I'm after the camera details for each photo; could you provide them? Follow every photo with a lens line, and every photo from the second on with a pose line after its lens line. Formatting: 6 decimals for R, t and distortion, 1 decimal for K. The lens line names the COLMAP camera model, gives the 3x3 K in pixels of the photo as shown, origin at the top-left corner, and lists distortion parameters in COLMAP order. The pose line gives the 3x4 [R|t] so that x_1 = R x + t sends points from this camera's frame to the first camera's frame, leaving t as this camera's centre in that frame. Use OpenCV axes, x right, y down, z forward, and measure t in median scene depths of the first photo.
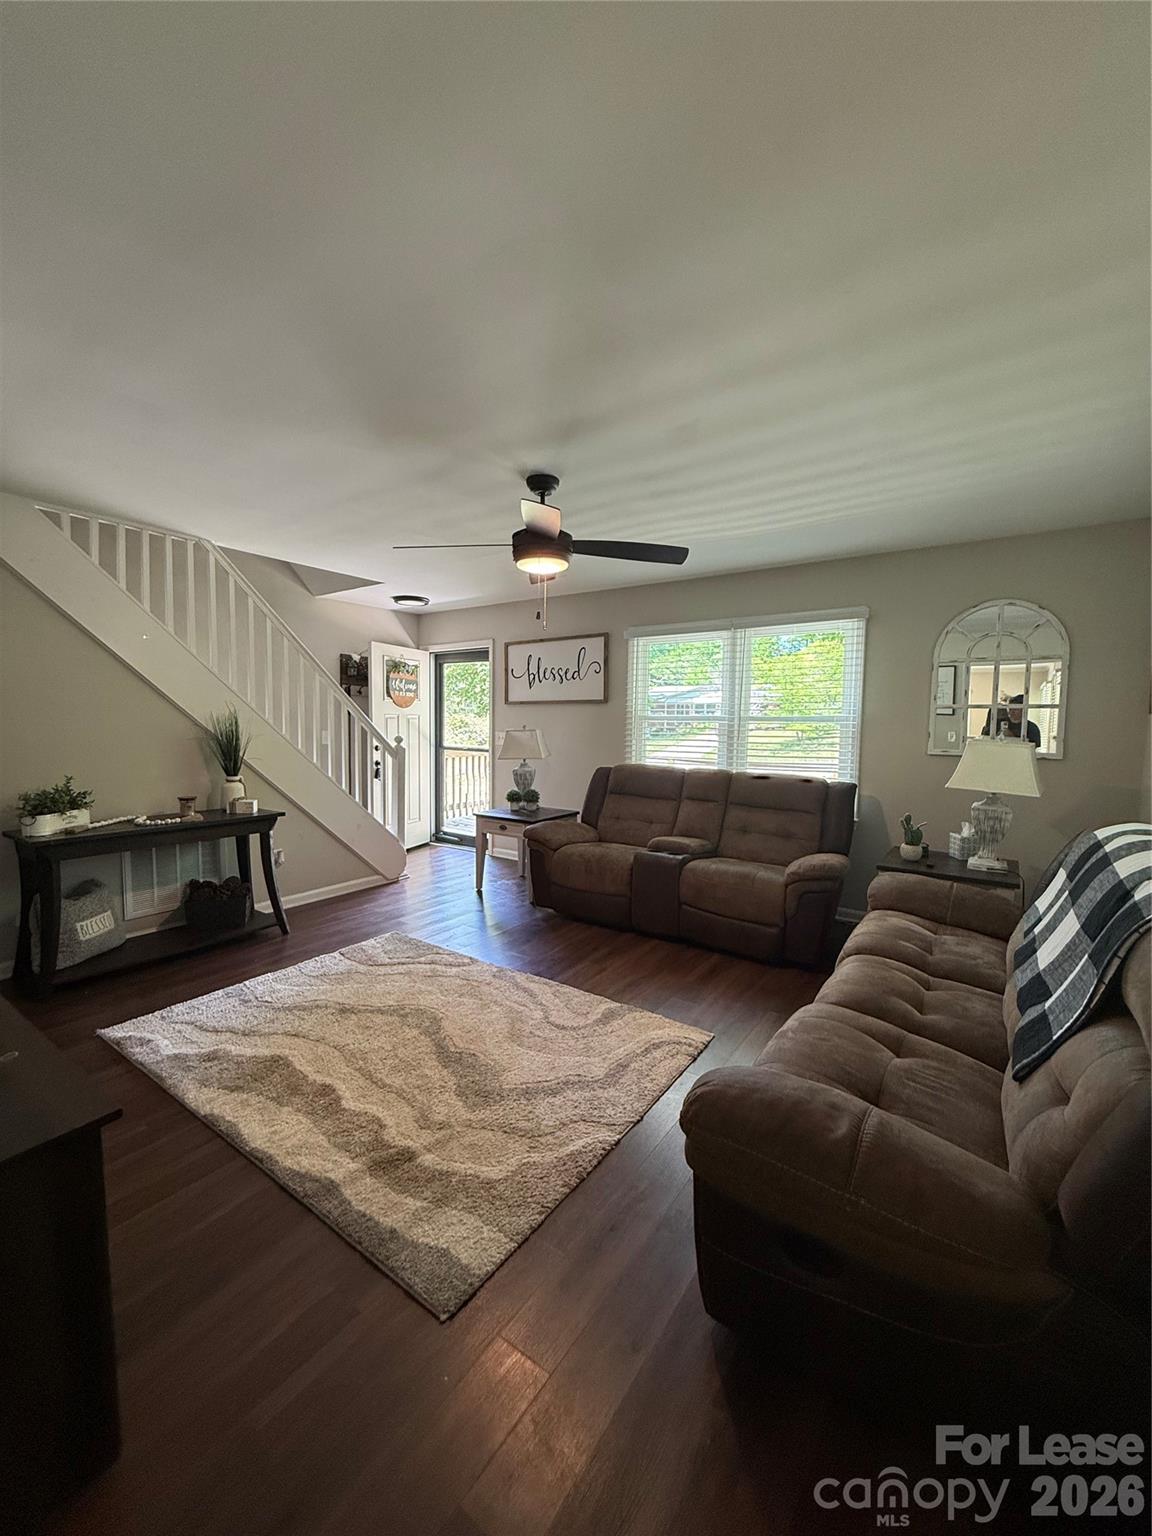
lens RADIAL K [[613.4, 0, 577.7], [0, 613.4, 767.4], [0, 0, 1]] dist [-0.001094, 0.000433]
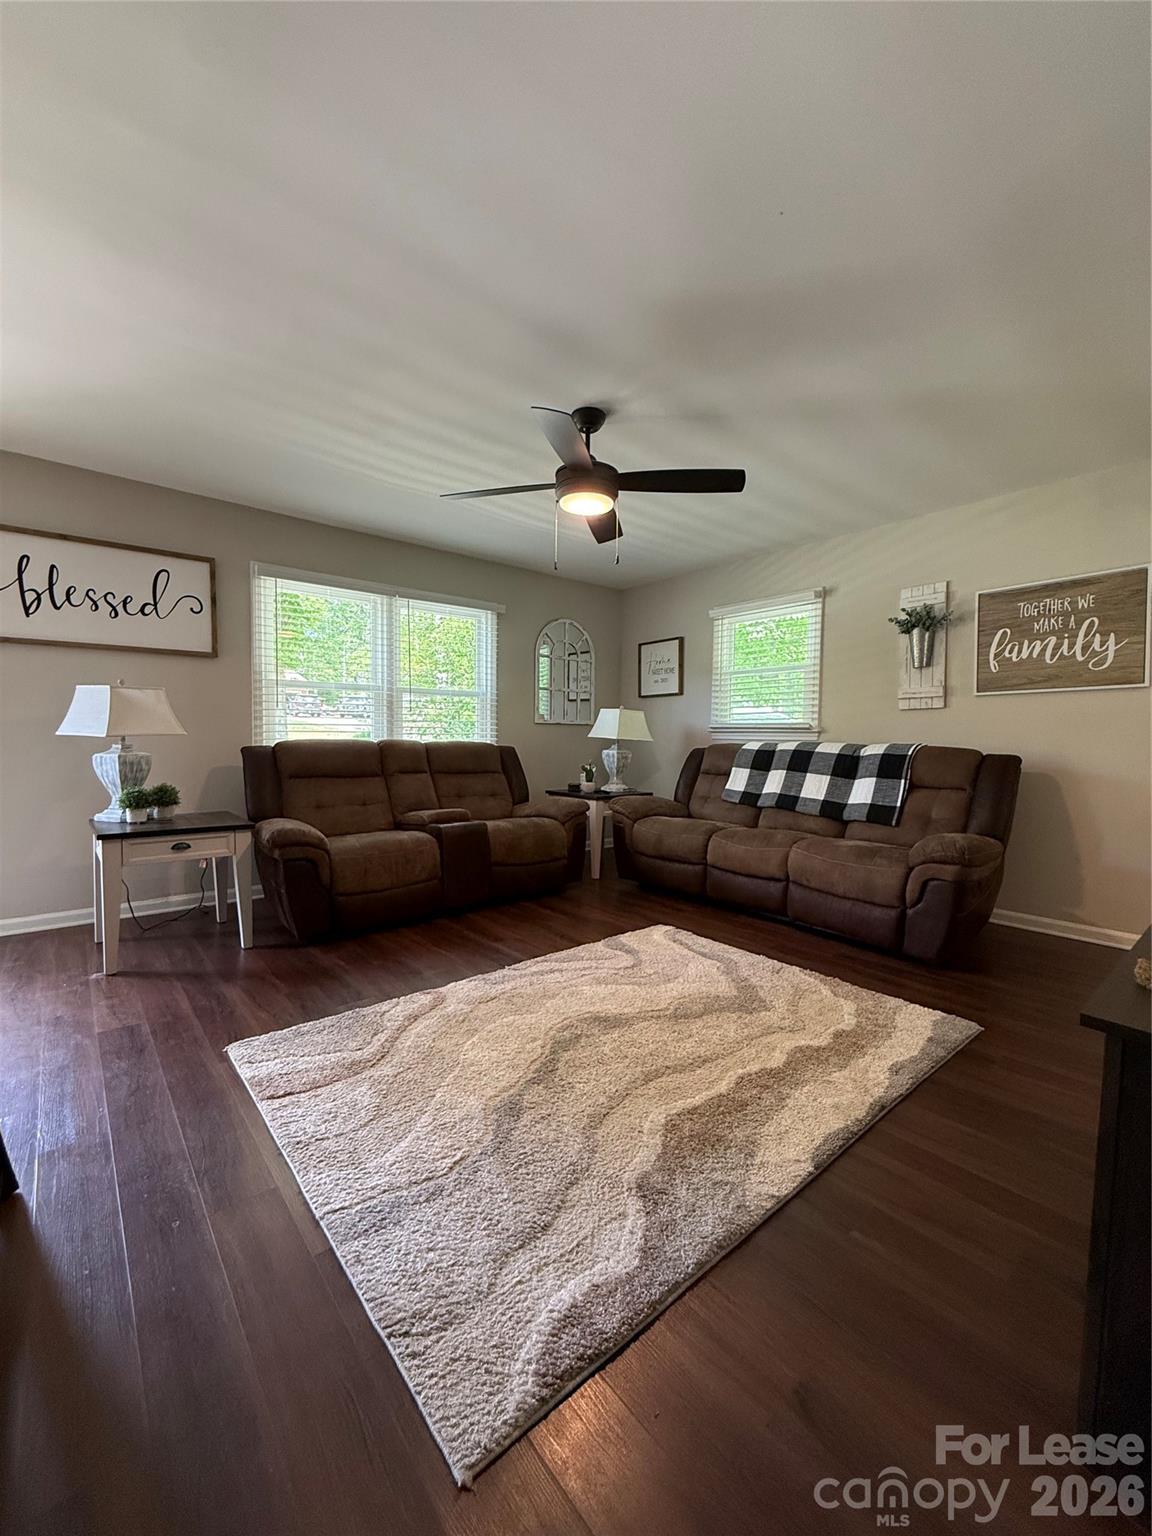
lens RADIAL K [[613.4, 0, 577.0], [0, 613.4, 764.2], [0, 0, 1]] dist [-0.001094, 0.000433]
pose [[0.254896, -0.050525, 0.965648, -0.699559], [0.071077, 0.996912, 0.033399, 0.030391], [-0.964353, 0.060122, 0.257700, 0.549520]]
